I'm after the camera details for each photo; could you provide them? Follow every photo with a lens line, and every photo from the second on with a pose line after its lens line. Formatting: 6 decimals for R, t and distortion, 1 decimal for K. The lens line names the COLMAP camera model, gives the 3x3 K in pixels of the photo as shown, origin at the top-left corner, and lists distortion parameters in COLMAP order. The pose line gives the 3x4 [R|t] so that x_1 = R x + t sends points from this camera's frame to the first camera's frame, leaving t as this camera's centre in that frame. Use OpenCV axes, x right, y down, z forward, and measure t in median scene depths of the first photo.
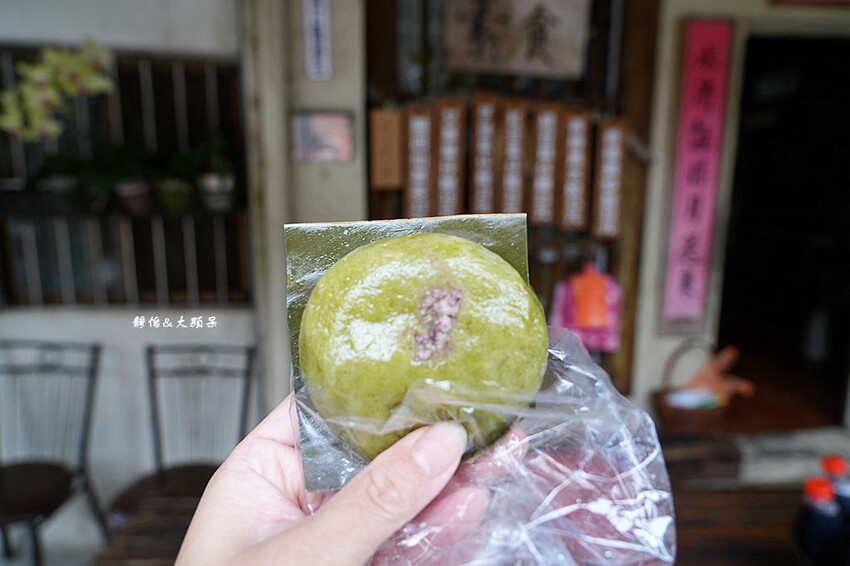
lens RADIAL K [[566.5, 0, 431.1], [0, 566.5, 282.9], [0, 0, 1]] dist [-0.005197, -0.004143]
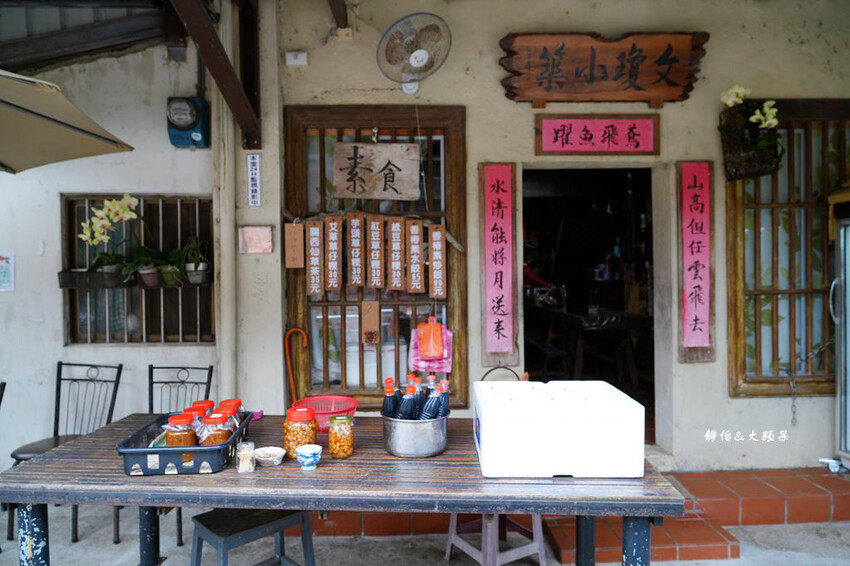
lens RADIAL K [[566.5, 0, 419.9], [0, 566.5, 280.6], [0, 0, 1]] dist [-0.005197, -0.004143]
pose [[0.996397, -0.014296, -0.083598, 0.421301], [0.000154, 0.985993, -0.166784, 0.142912], [0.084811, 0.166171, 0.982443, -0.590471]]
